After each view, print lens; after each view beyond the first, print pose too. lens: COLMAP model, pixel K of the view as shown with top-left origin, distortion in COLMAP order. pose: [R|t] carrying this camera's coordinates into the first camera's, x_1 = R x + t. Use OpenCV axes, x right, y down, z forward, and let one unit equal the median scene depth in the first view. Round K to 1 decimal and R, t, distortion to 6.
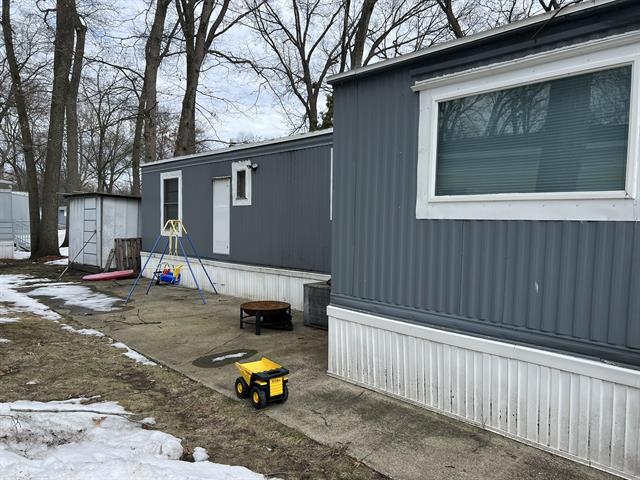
lens RADIAL K [[487.4, 0, 319.8], [0, 487.4, 240.6], [0, 0, 1]] dist [0.032947, -0.014691]
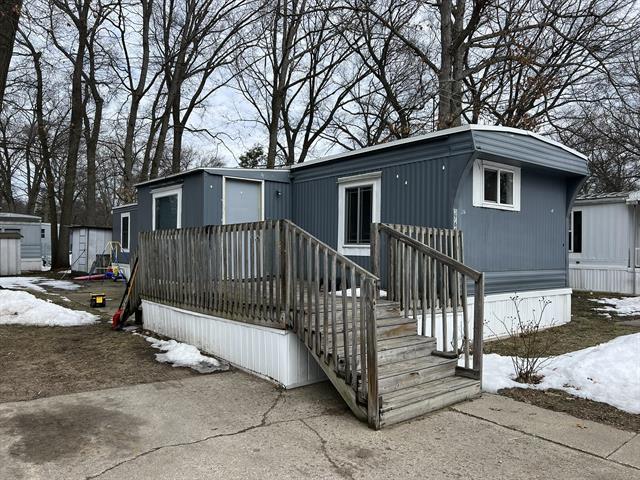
lens RADIAL K [[487.4, 0, 320.4], [0, 487.4, 242.3], [0, 0, 1]] dist [0.032947, -0.014691]
pose [[0.997136, -0.007686, -0.075237, 0.398171], [0.004260, 0.998951, -0.045584, 0.030025], [0.075509, 0.045133, 0.996123, -0.492756]]
